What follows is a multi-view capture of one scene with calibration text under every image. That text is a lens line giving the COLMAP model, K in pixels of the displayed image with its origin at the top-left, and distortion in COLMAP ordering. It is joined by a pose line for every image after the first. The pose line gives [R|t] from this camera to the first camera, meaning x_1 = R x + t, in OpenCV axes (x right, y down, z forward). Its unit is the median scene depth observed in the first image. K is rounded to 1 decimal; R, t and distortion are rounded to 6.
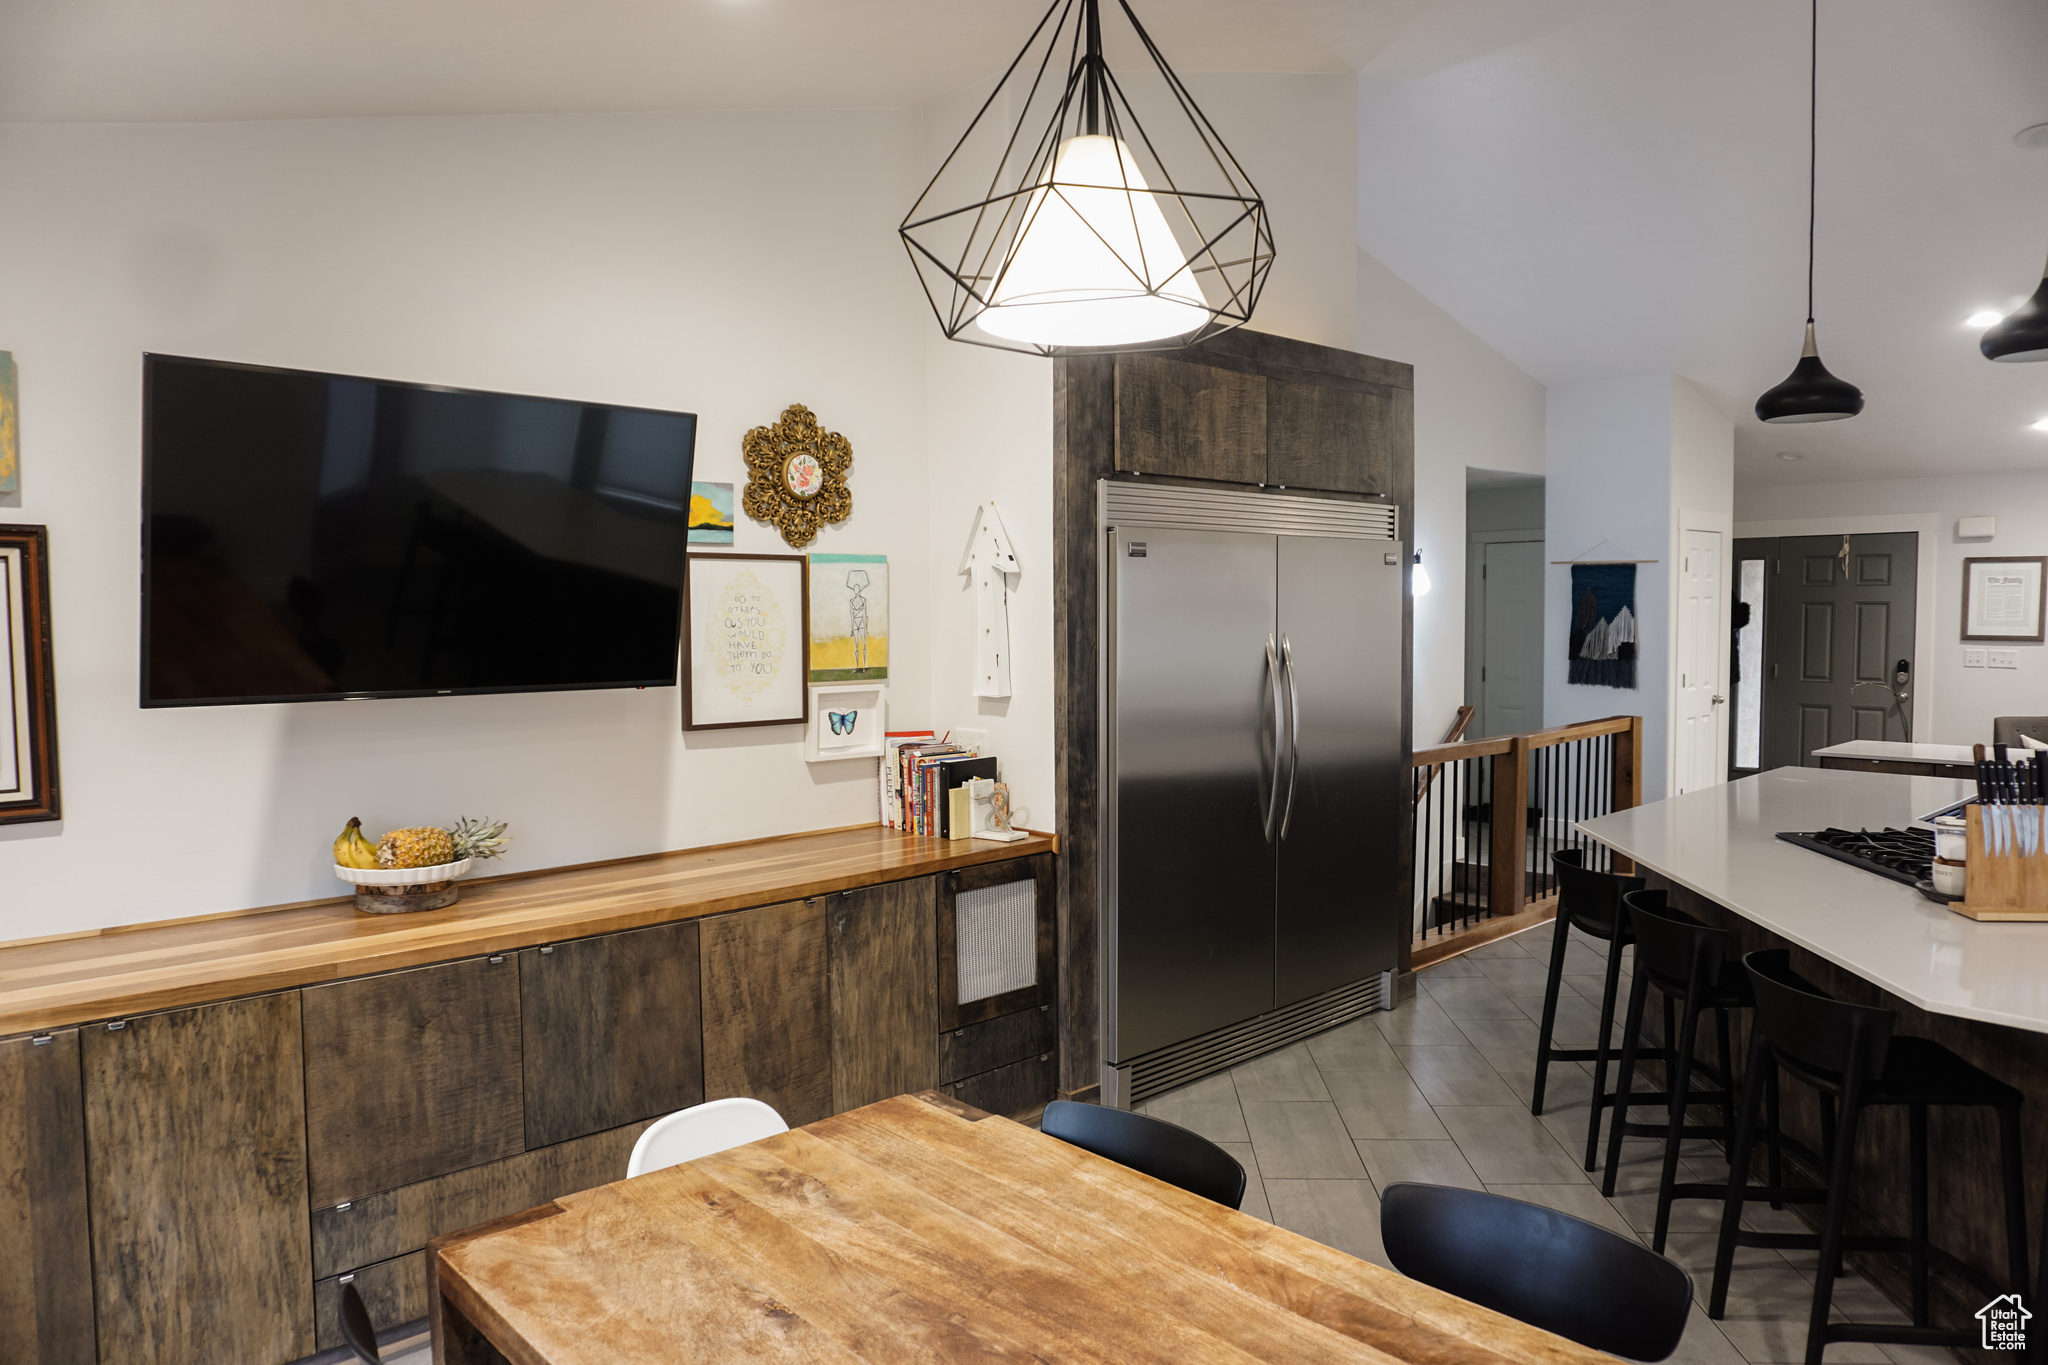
lens RADIAL K [[1406.0, 0, 962.8], [0, 1406.0, 697.4], [0, 0, 1]] dist [-0.019083, 0.008700]
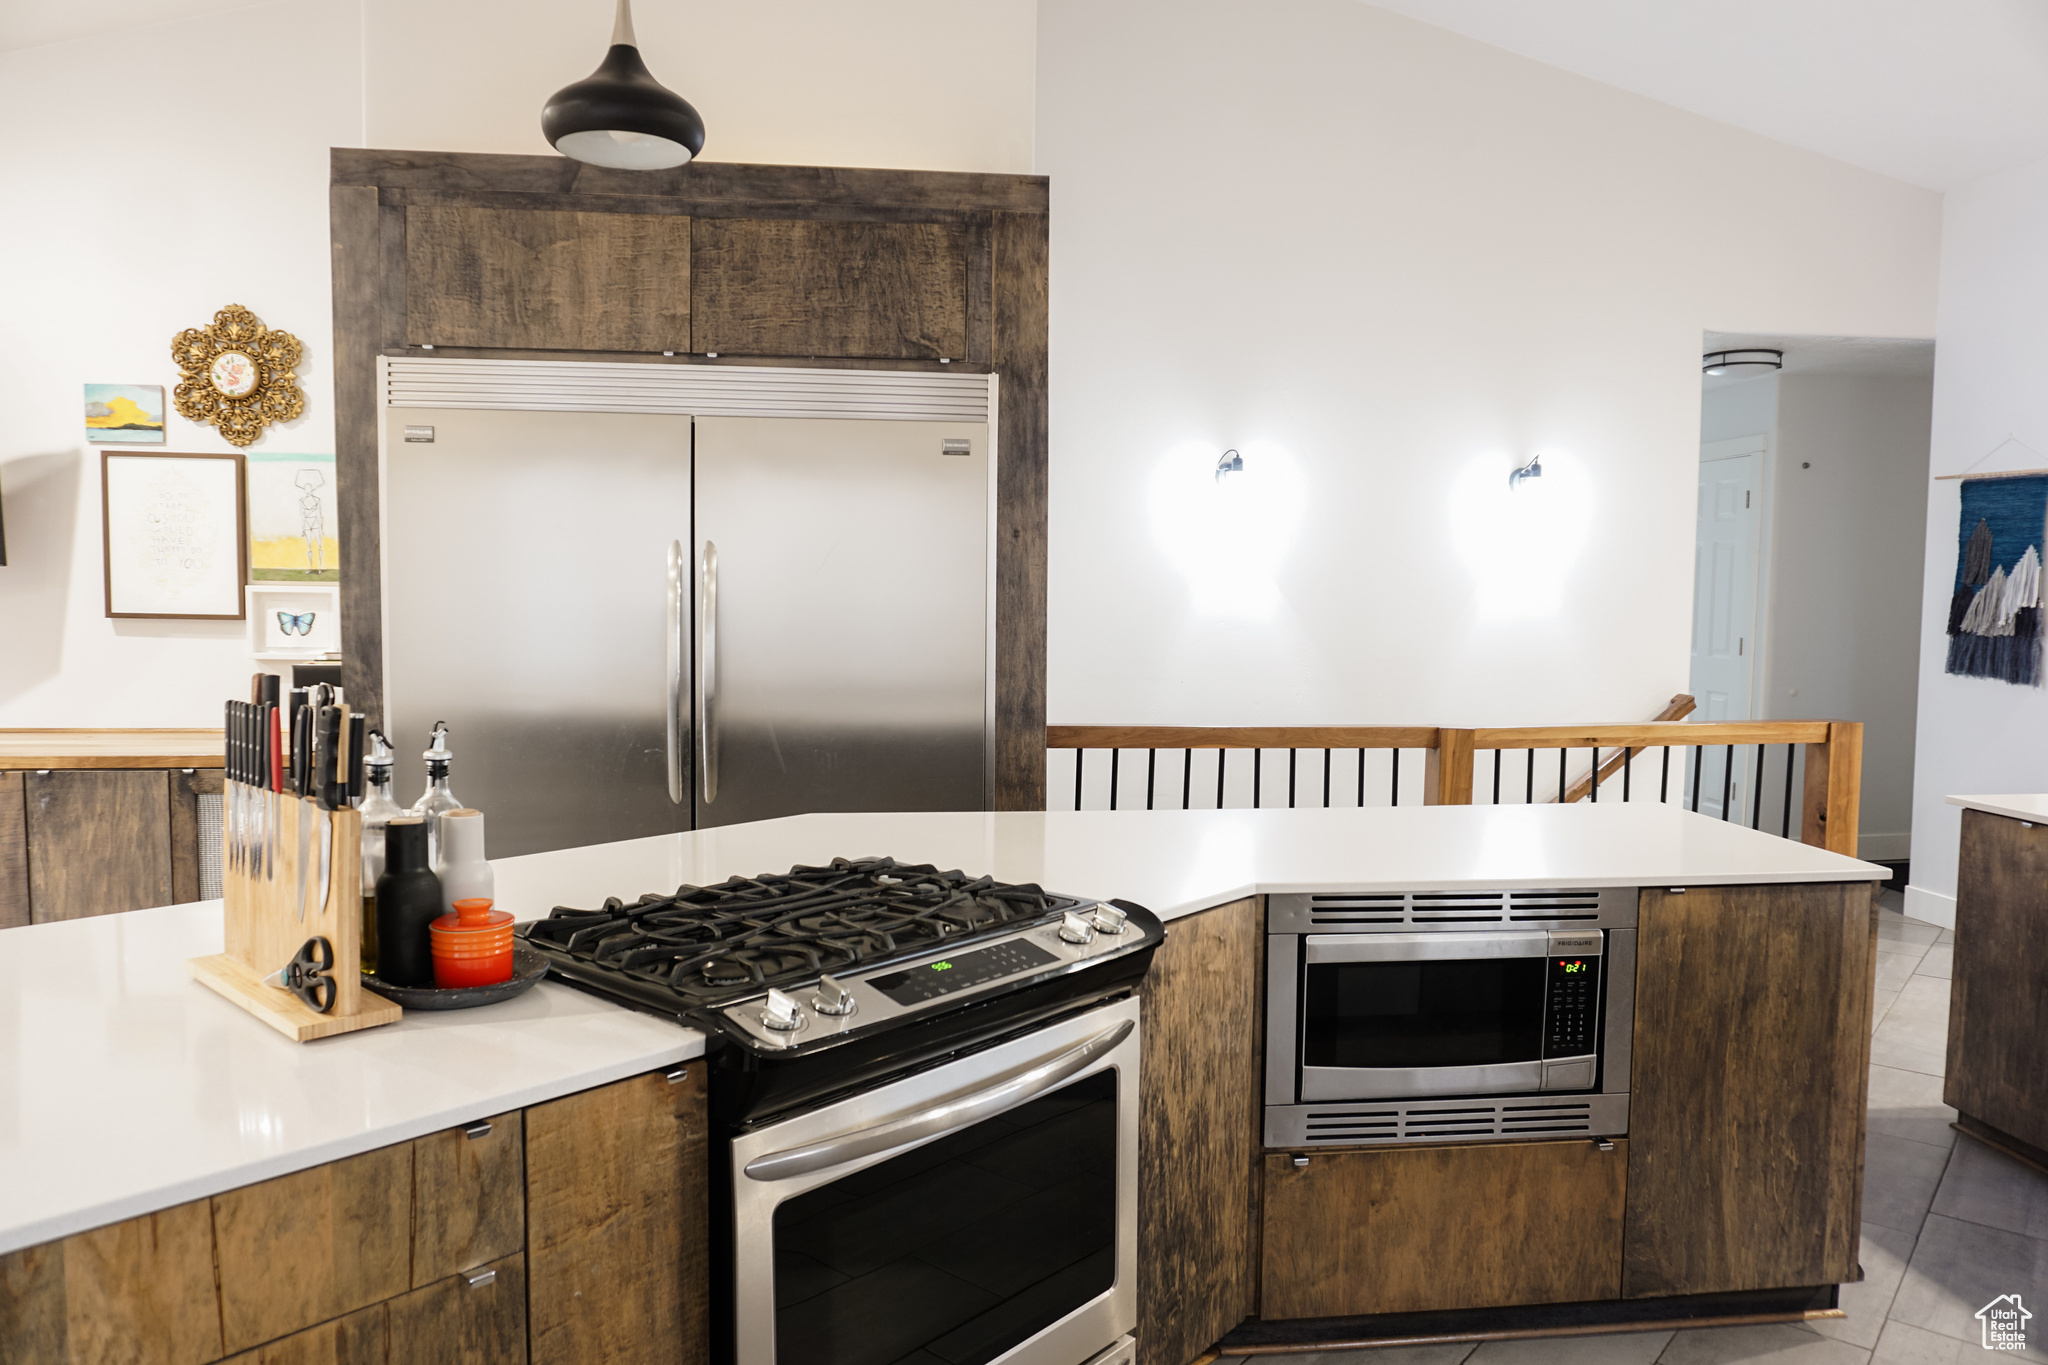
lens RADIAL K [[1406.0, 0, 1023.6], [0, 1406.0, 699.0], [0, 0, 1]] dist [-0.019083, 0.008700]
pose [[0.800230, 0.070494, -0.595535, 0.955056], [-0.058732, 0.997506, 0.039158, 0.002773], [0.596810, 0.003642, 0.802375, 0.527712]]
